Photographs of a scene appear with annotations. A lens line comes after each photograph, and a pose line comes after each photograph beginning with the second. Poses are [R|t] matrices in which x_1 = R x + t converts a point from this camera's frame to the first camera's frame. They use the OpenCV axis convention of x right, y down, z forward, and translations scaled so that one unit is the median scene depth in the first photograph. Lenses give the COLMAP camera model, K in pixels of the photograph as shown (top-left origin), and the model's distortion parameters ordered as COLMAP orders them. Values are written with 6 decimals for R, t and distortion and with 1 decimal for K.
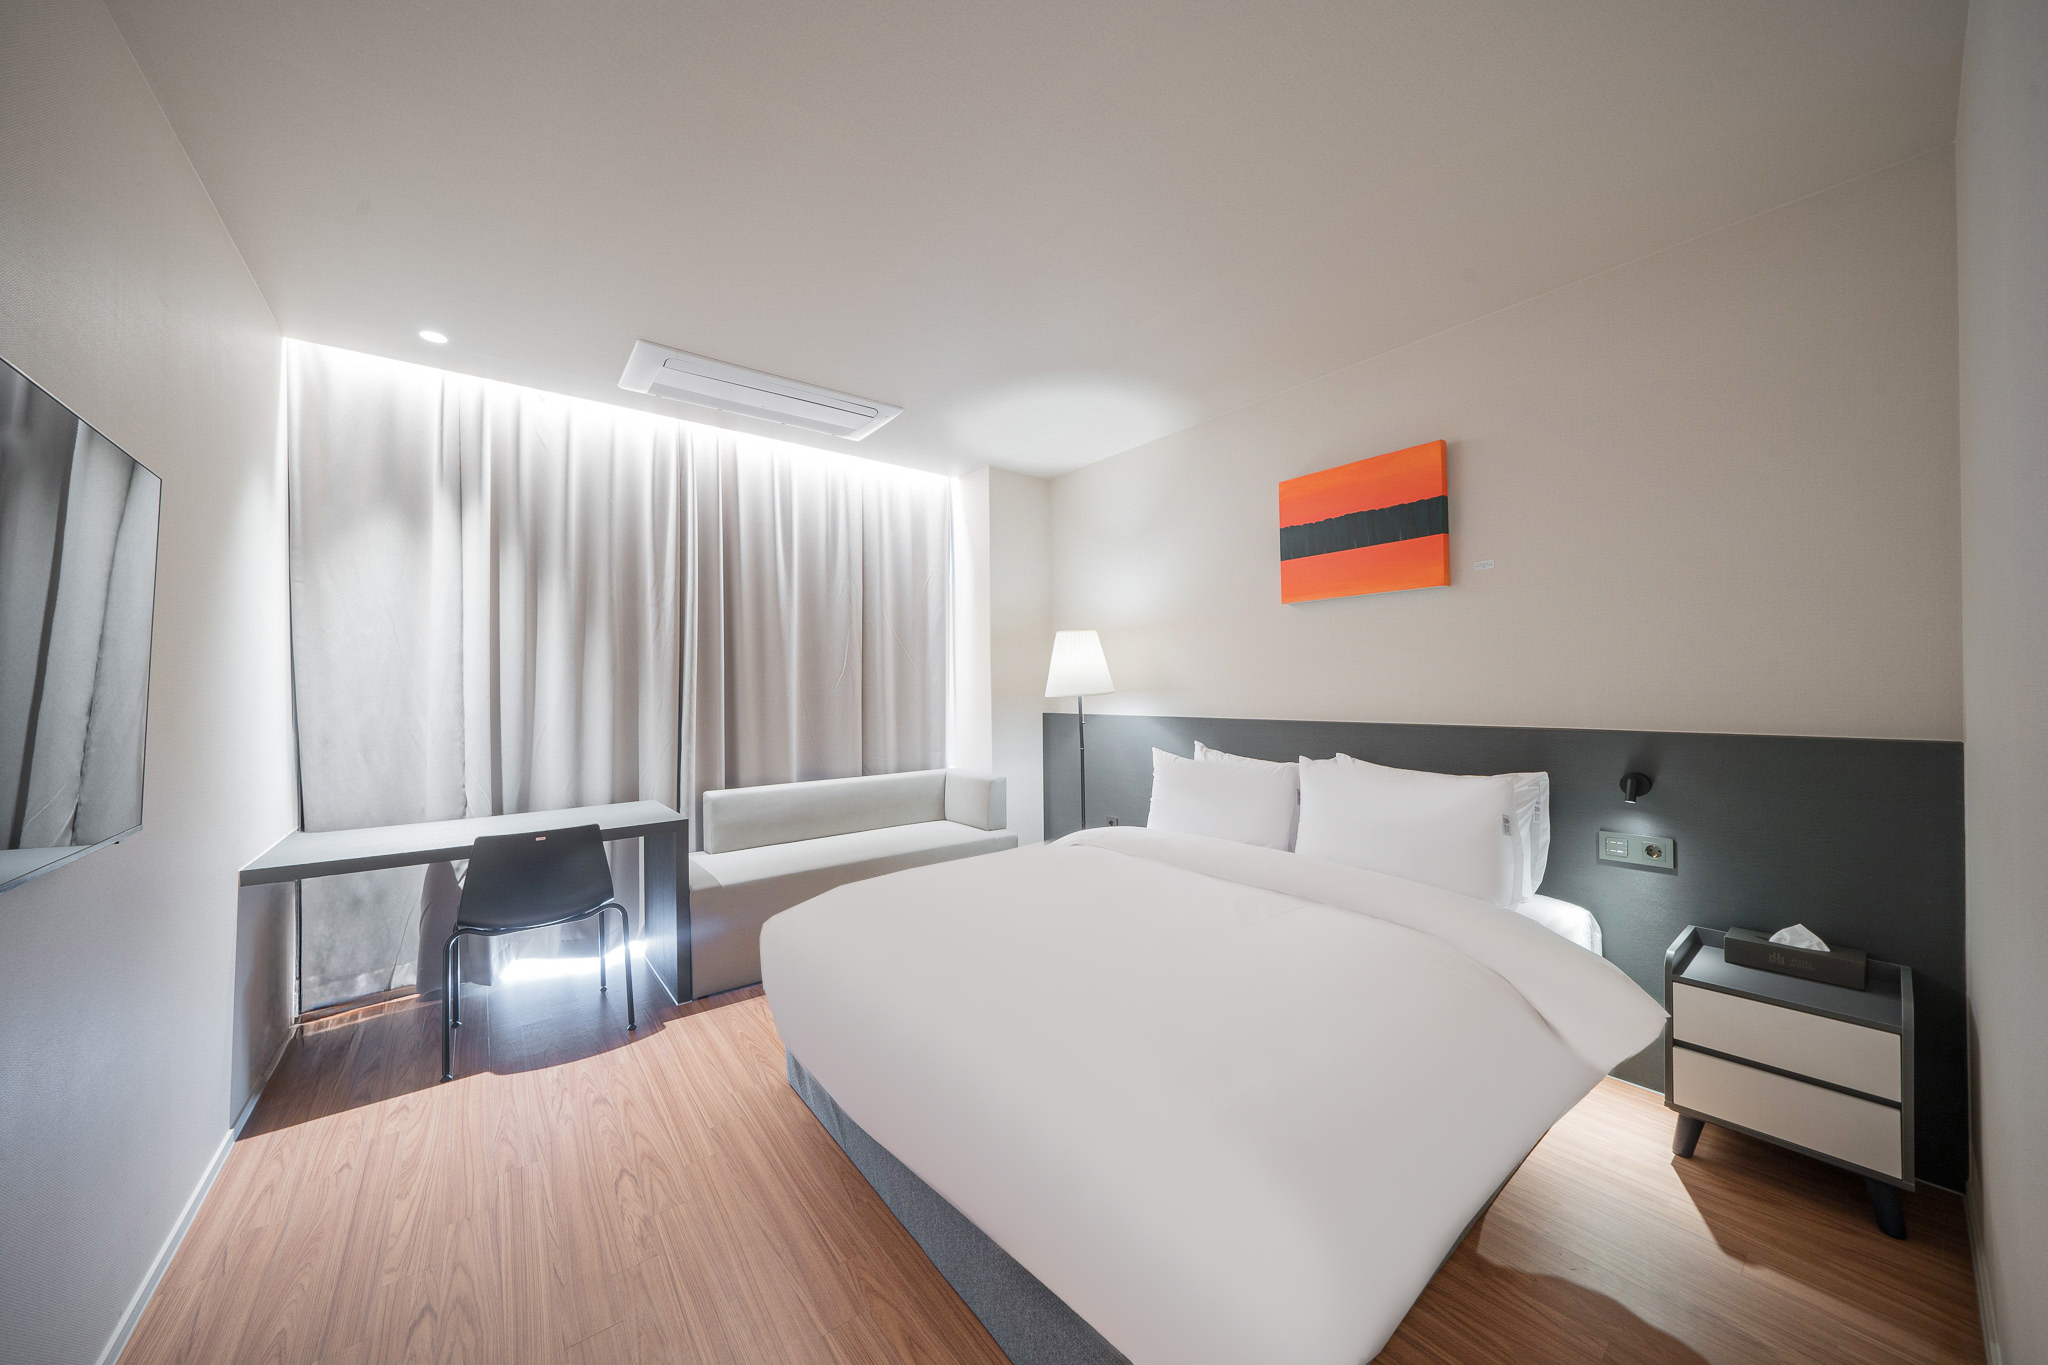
lens RADIAL K [[686.7, 0, 1026.3], [0, 686.7, 690.7], [0, 0, 1]] dist [0.000258, 0.000155]
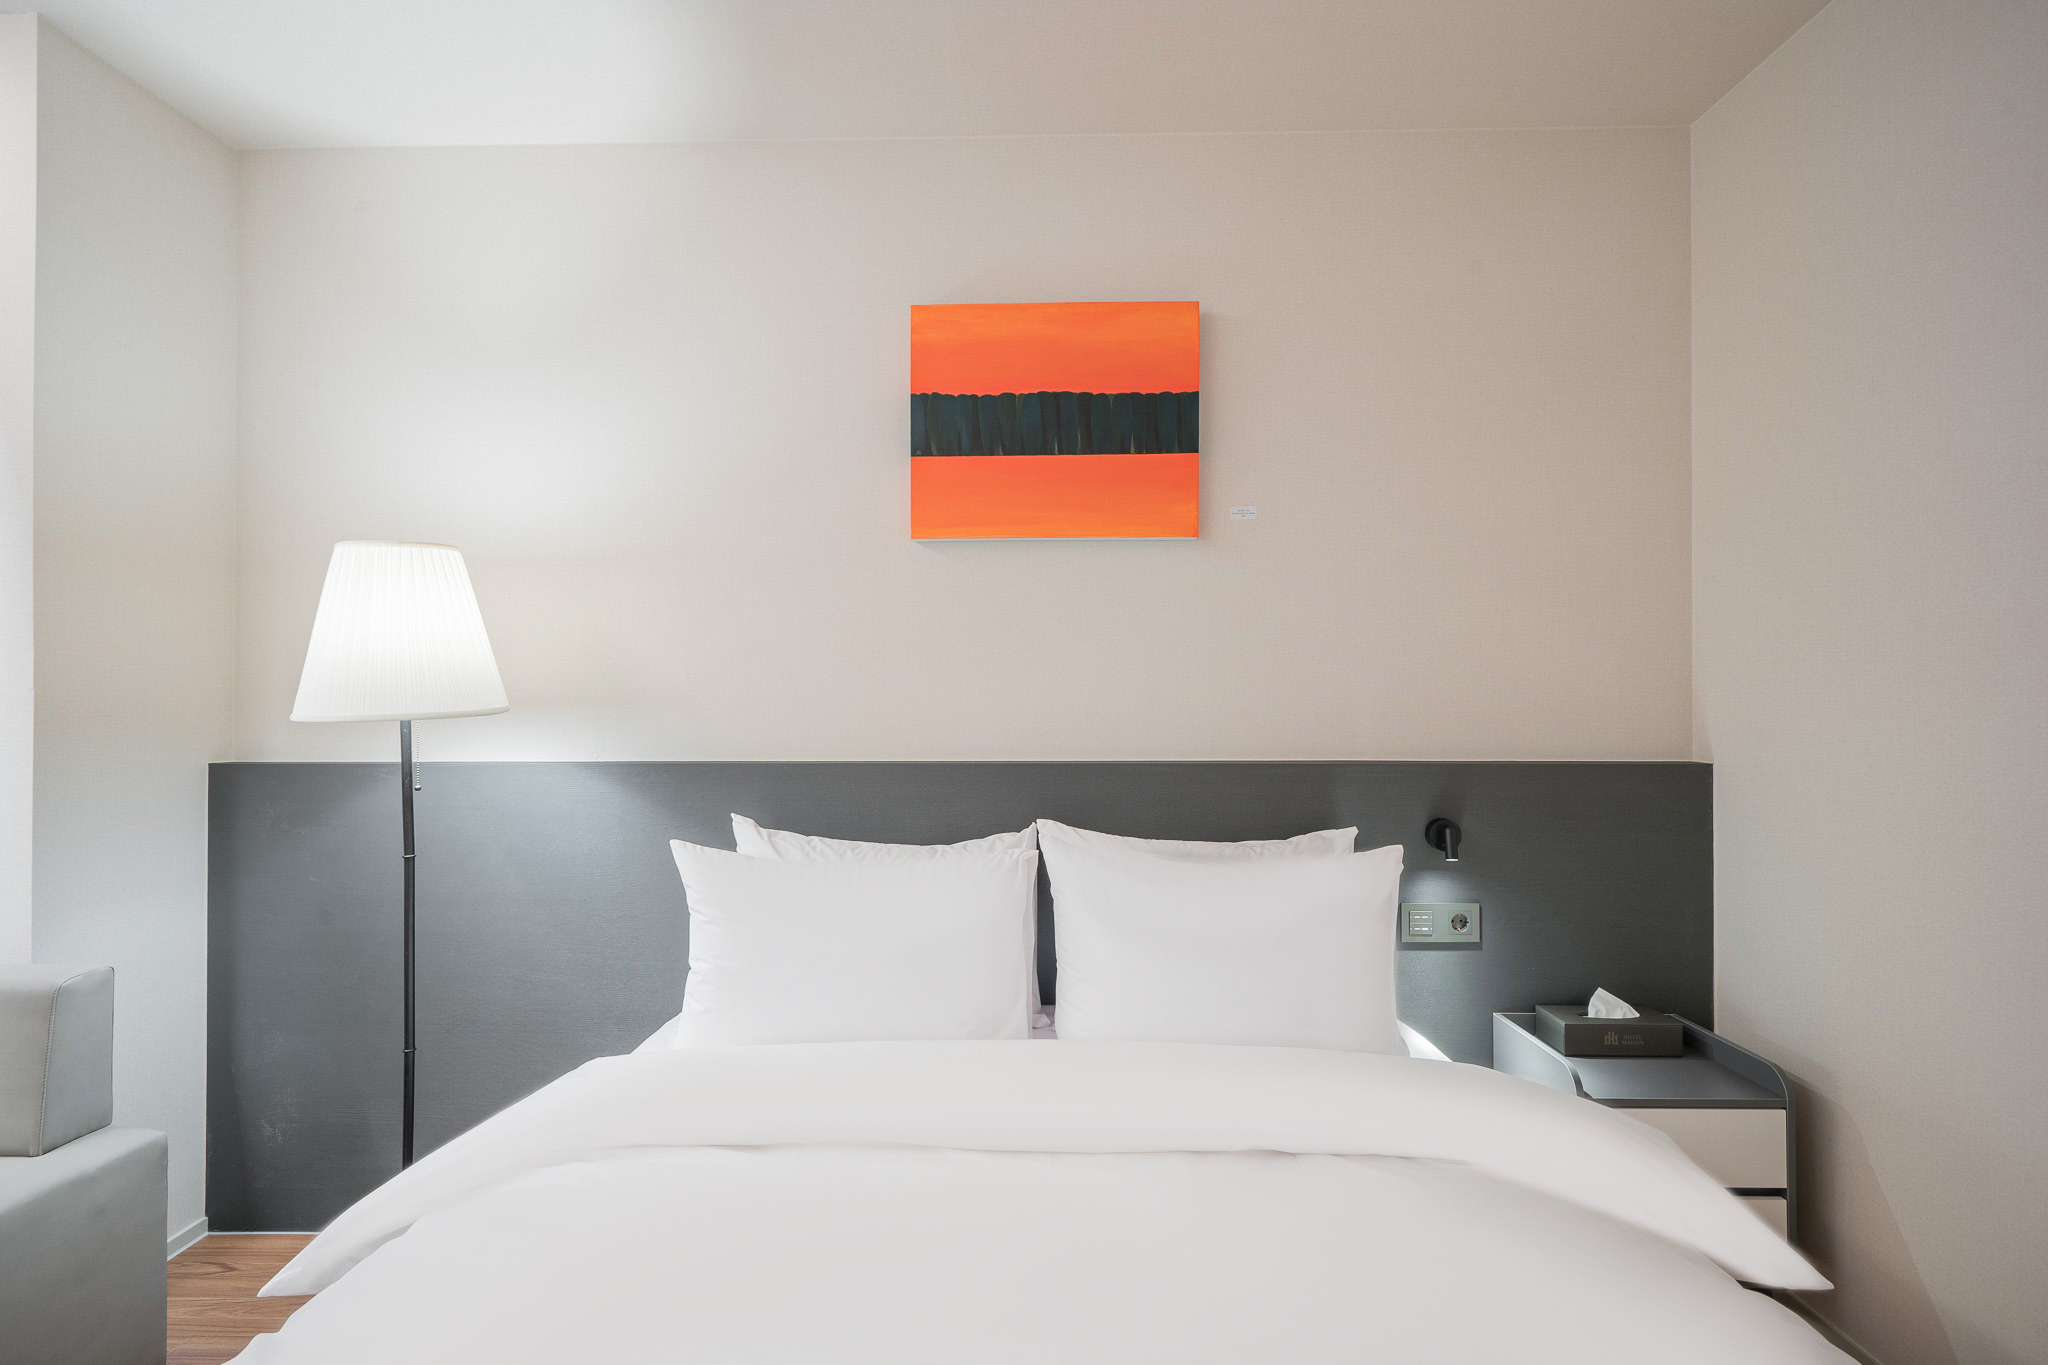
lens RADIAL K [[1023.2, 0, 1029.5], [0, 1023.2, 692.2], [0, 0, 1]] dist [0.013229, 0.000072]
pose [[0.644019, 0.019419, 0.764763, -0.167941], [-0.001706, 0.999712, -0.023948, 0.008756], [-0.765008, 0.014119, 0.643866, 0.450393]]
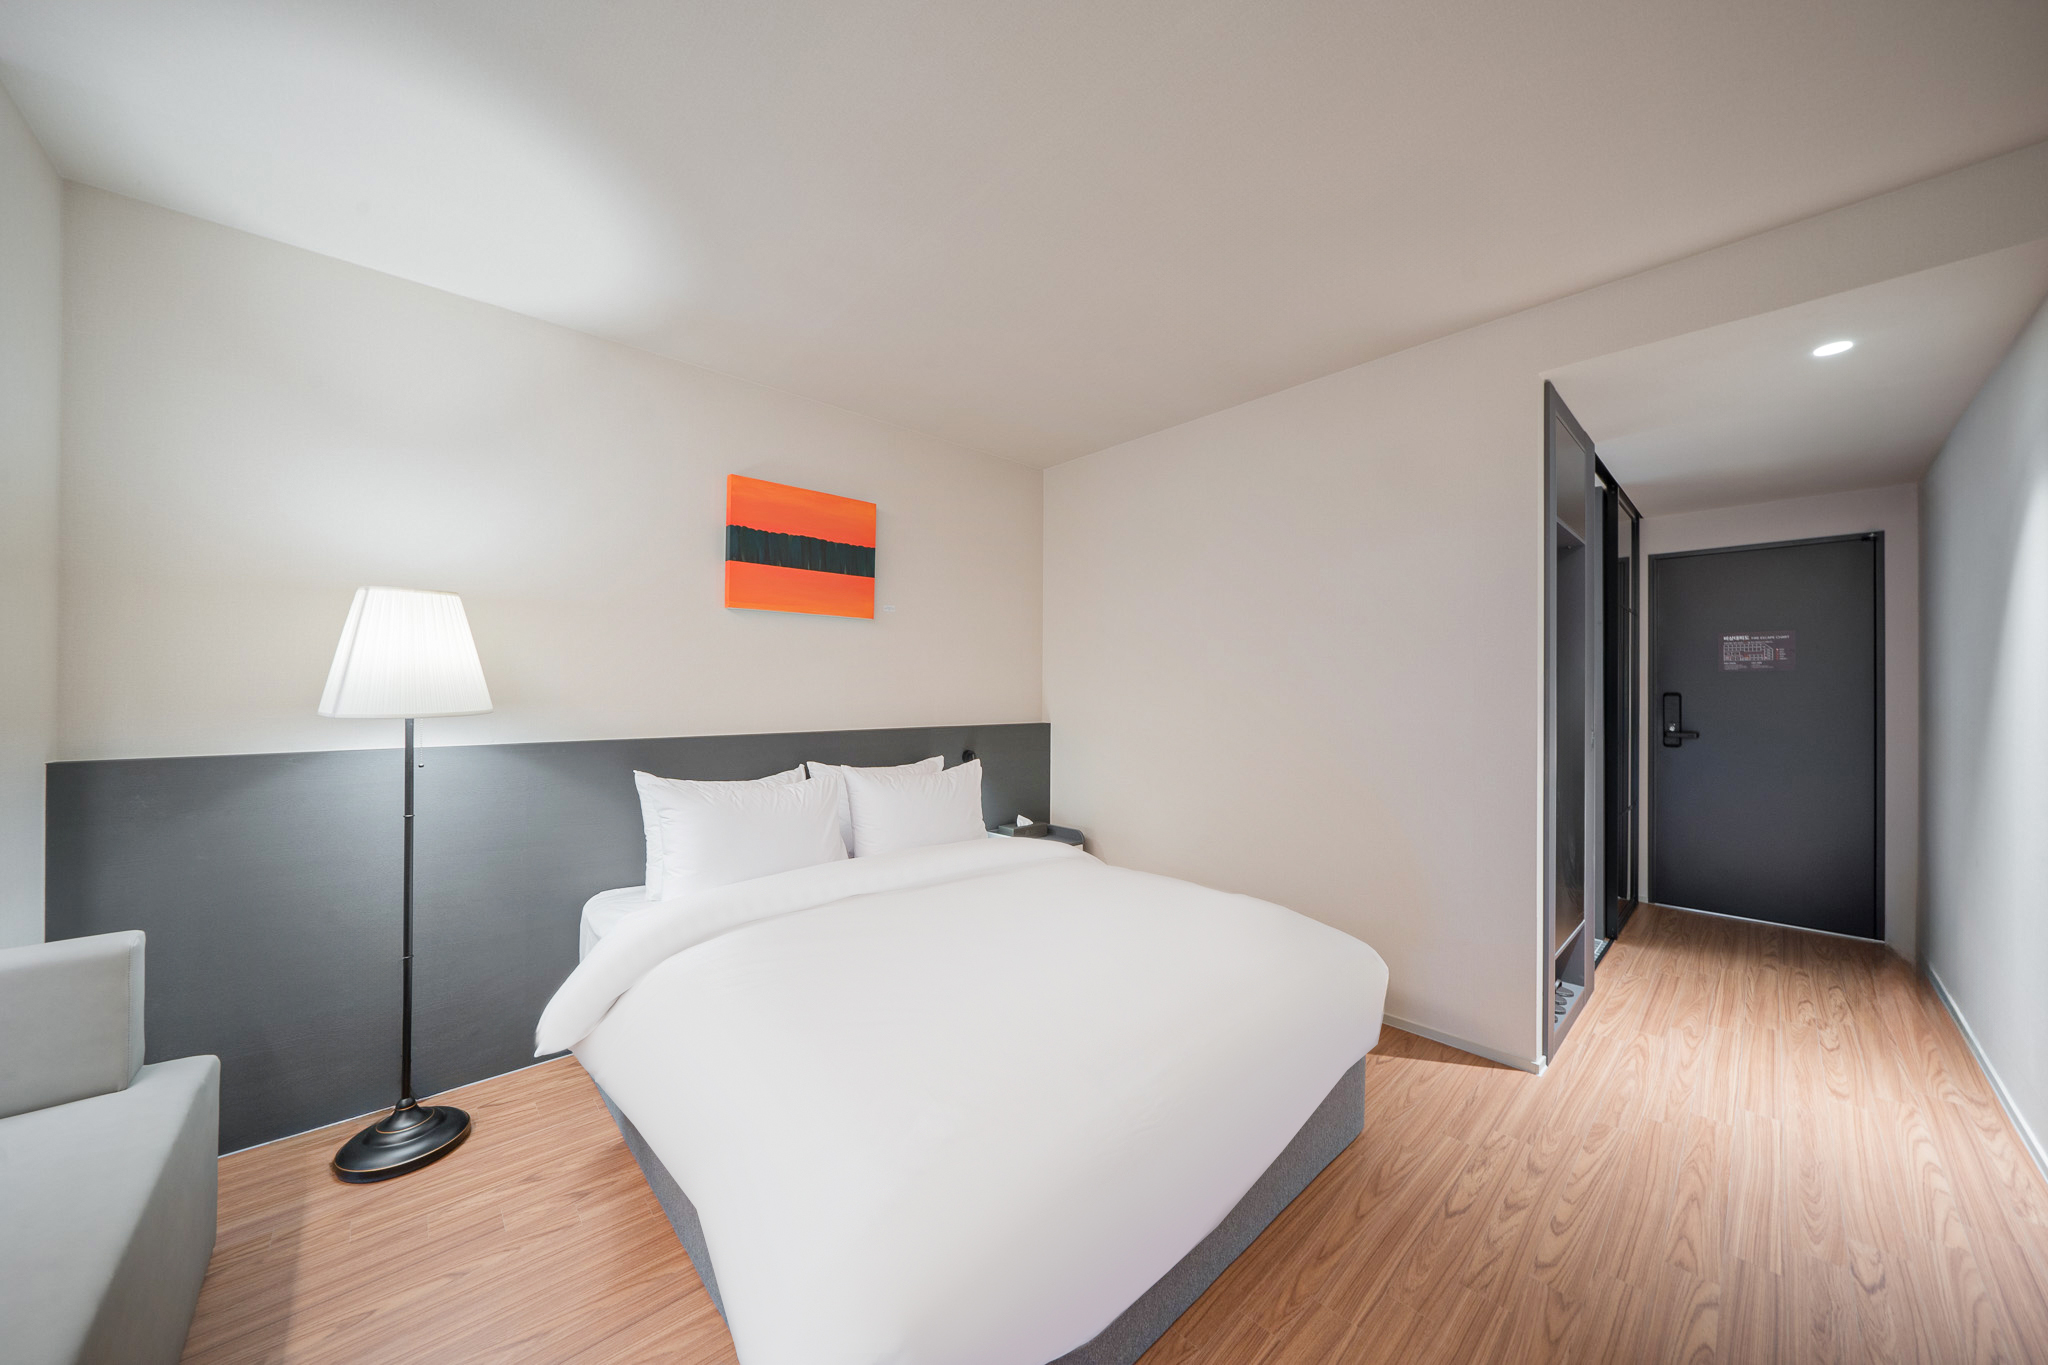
lens RADIAL K [[686.7, 0, 1026.3], [0, 686.7, 690.7], [0, 0, 1]] dist [0.000258, 0.000155]
pose [[-0.059960, 0.011553, 0.998134, -0.576115], [0.001653, 0.999933, -0.011474, -0.005216], [-0.998199, 0.000962, -0.059975, 0.684854]]
